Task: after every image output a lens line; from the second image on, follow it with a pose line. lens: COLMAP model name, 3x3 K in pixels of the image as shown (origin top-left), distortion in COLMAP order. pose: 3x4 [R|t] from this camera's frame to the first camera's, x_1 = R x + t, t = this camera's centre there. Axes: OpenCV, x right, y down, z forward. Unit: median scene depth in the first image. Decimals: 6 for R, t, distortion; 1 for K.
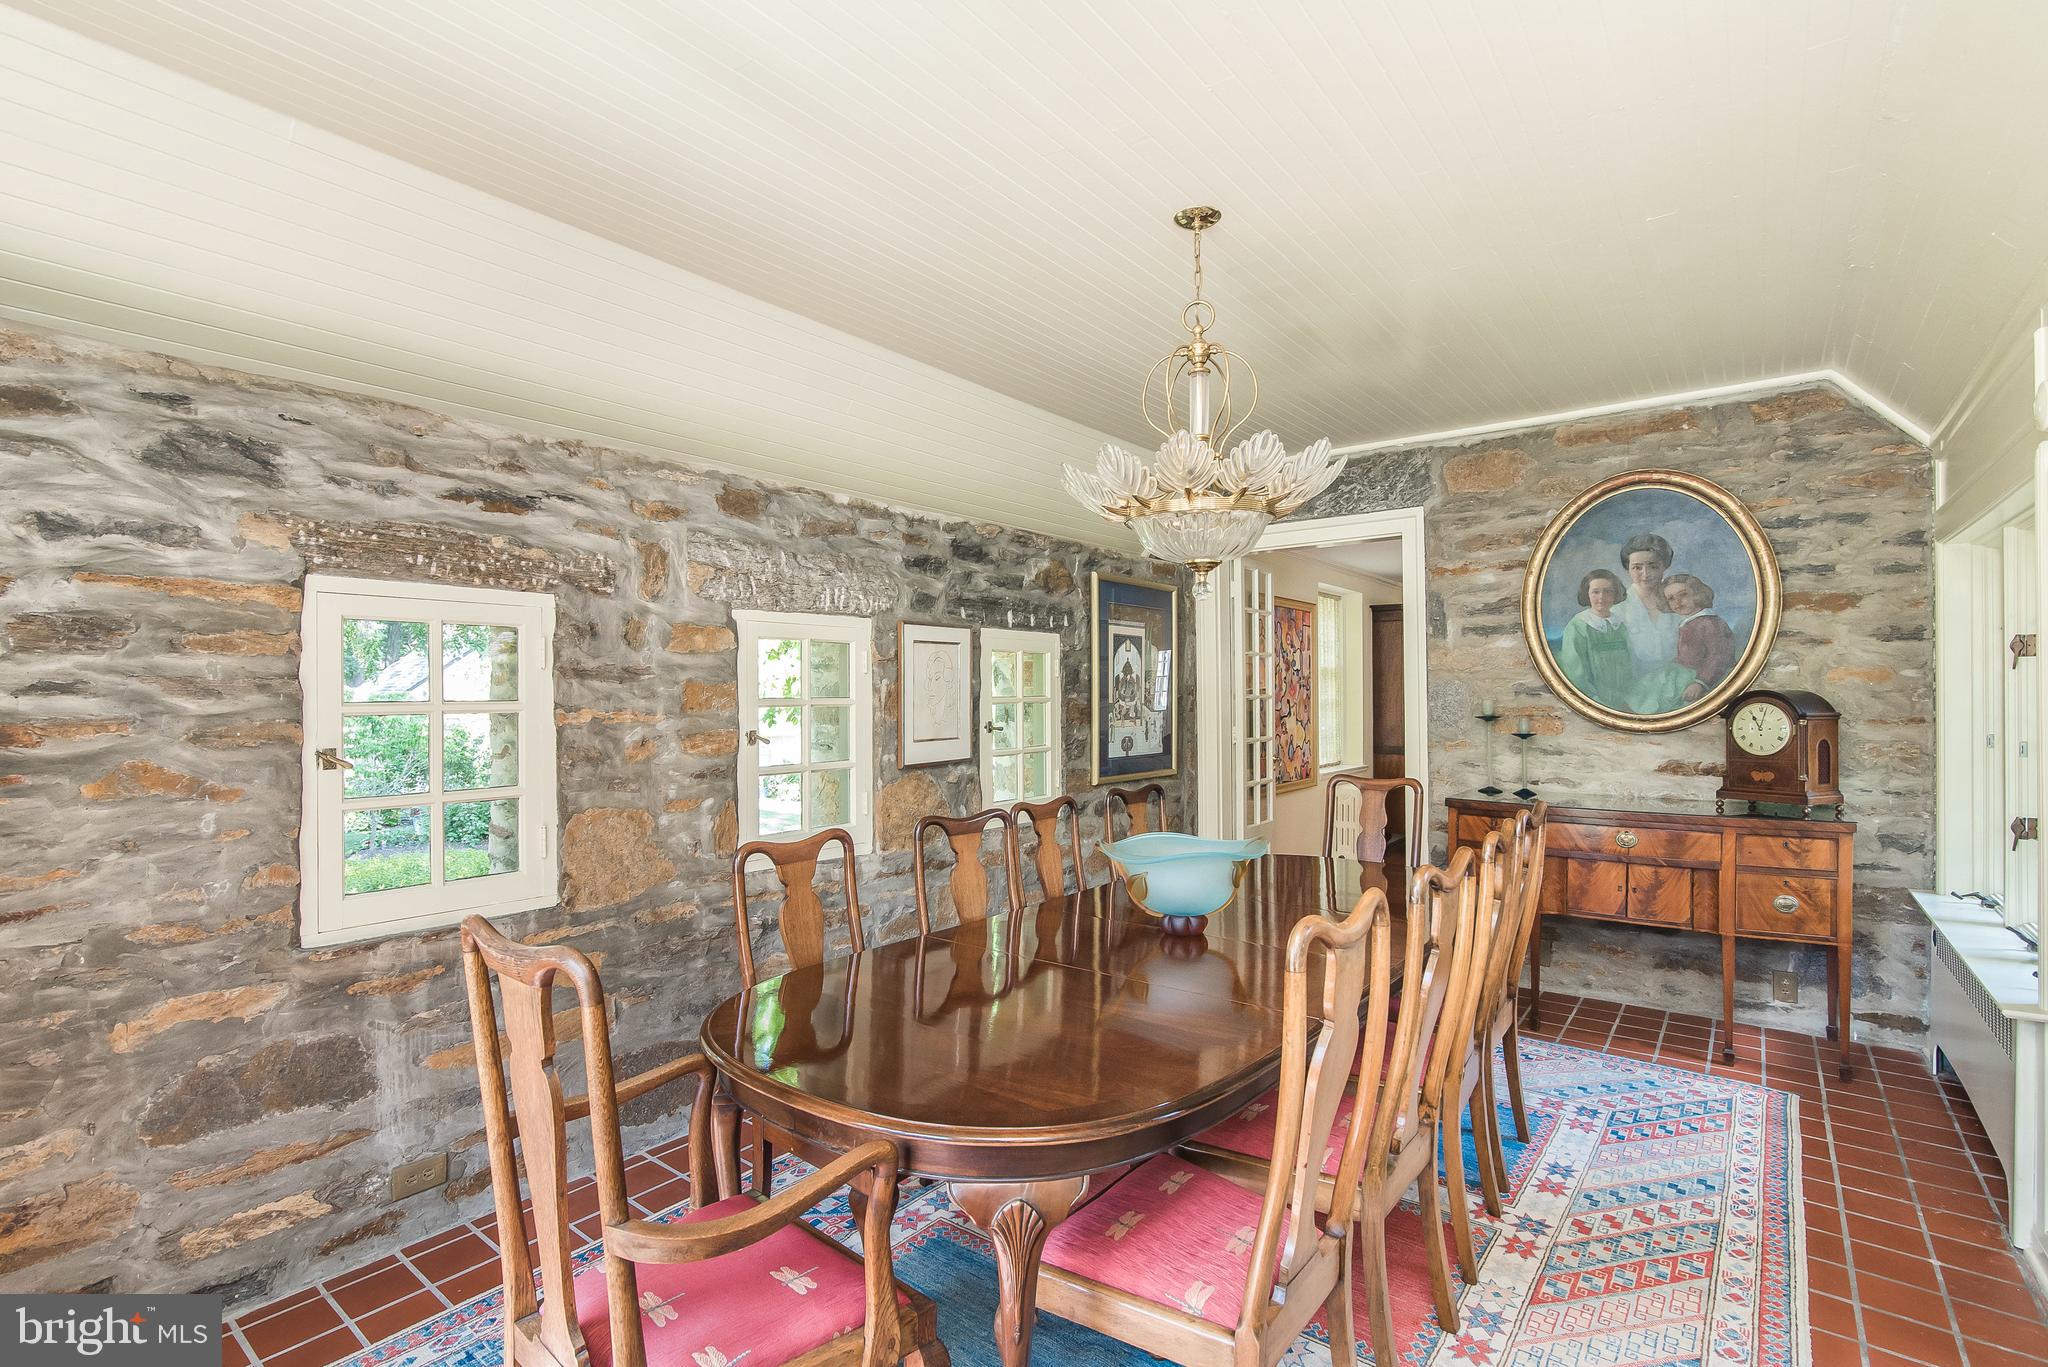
lens RADIAL K [[947.4, 0, 1028.8], [0, 947.4, 700.9], [0, 0, 1]] dist [-0.023950, 0.002071]
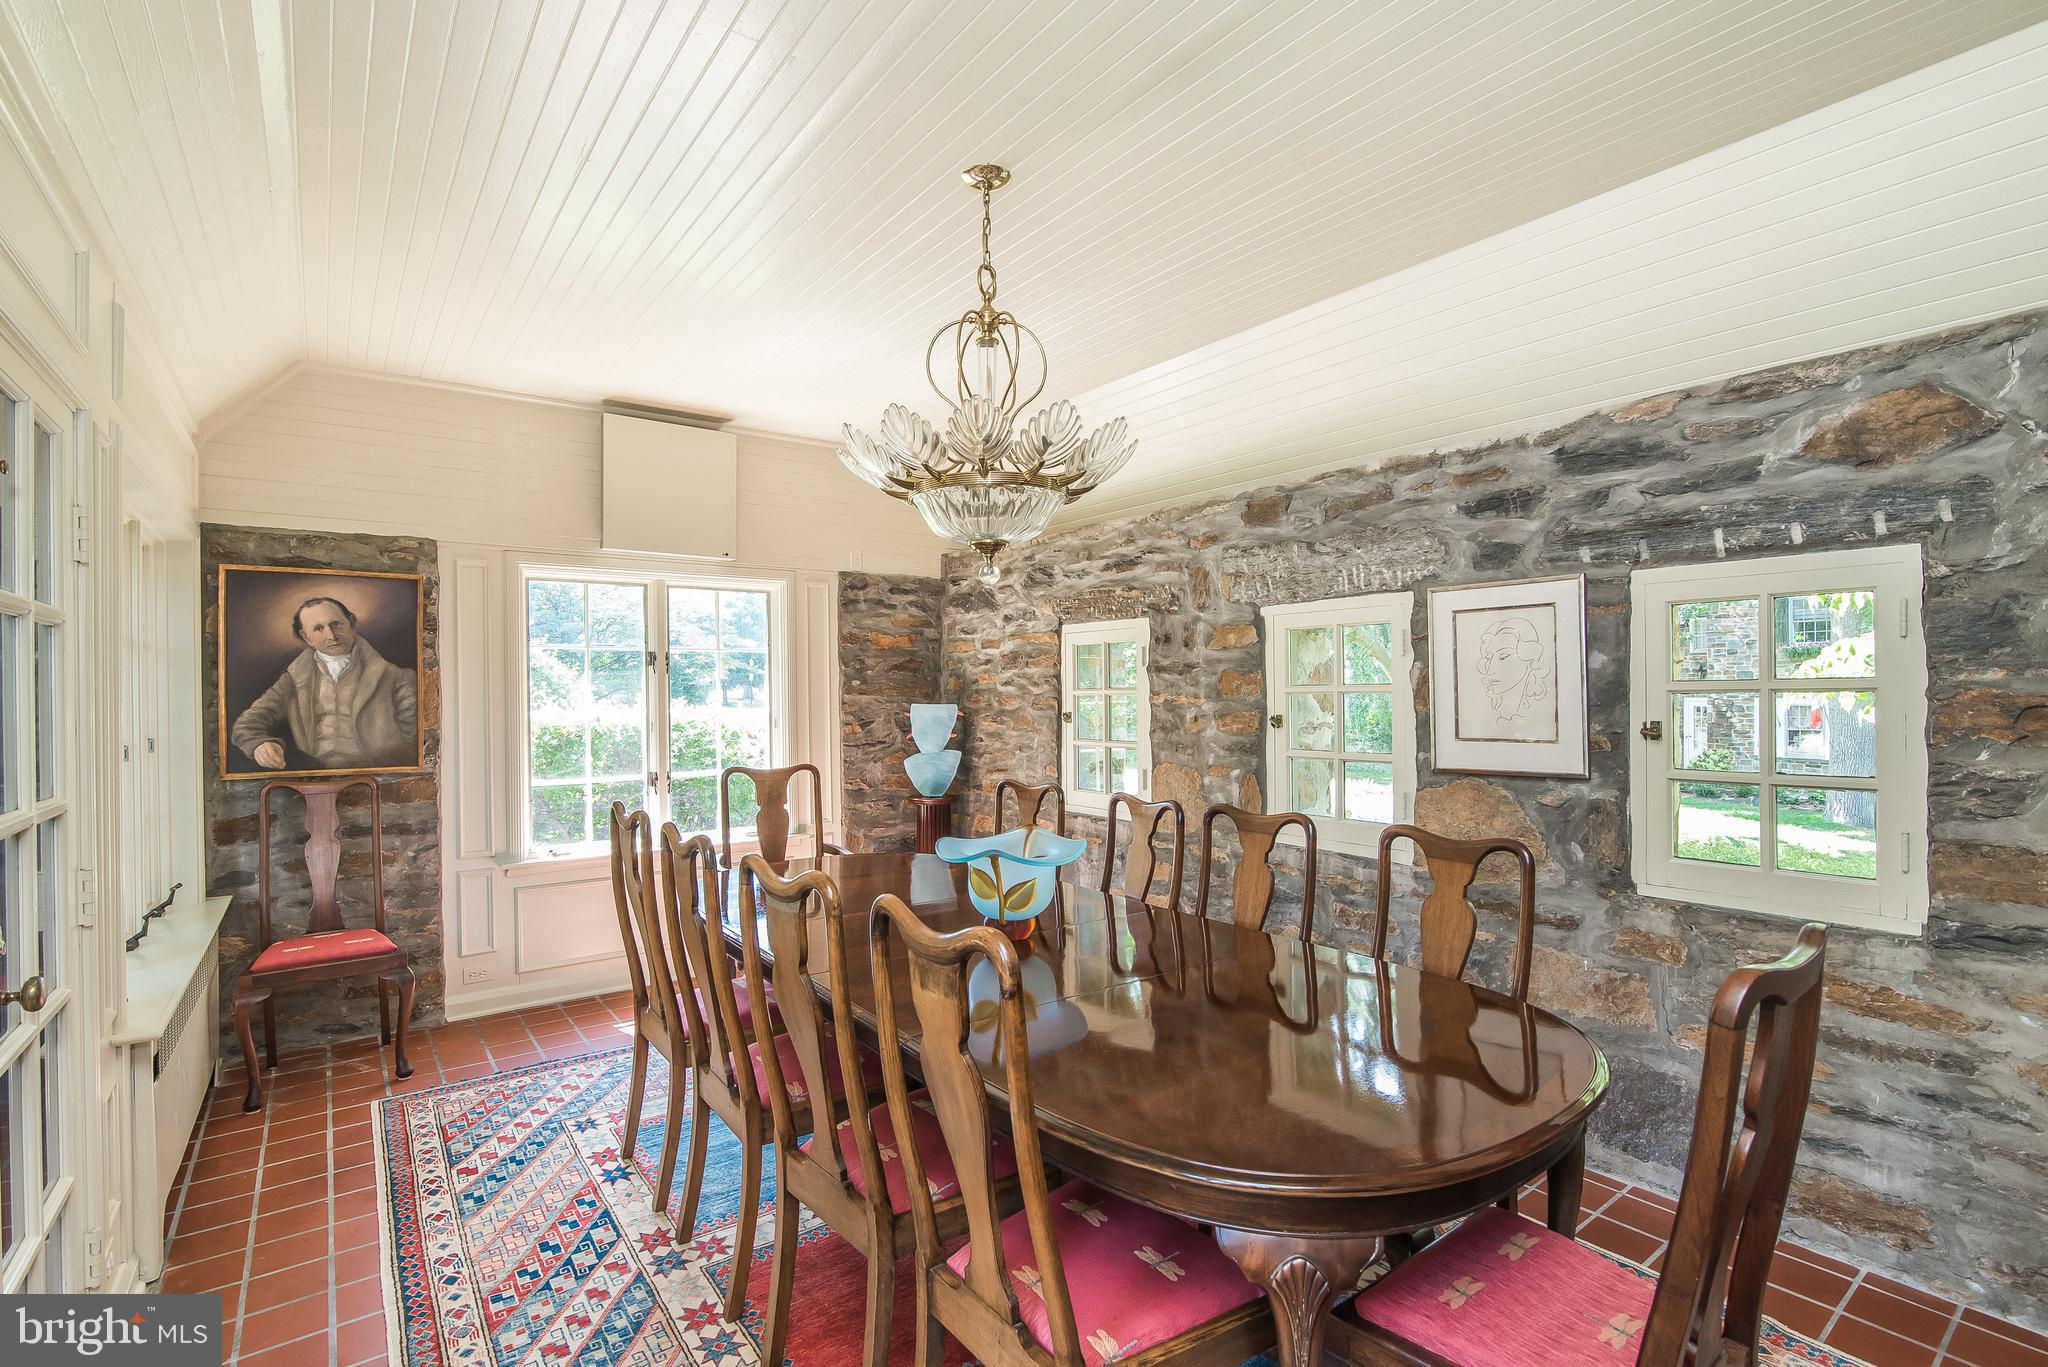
lens RADIAL K [[947.4, 0, 1030.6], [0, 947.4, 669.0], [0, 0, 1]] dist [-0.023950, 0.002071]
pose [[-0.255876, 0.010388, -0.966654, 0.913726], [0.029911, 0.999549, 0.002824, -0.036274], [0.966247, -0.028191, -0.256071, 1.084472]]
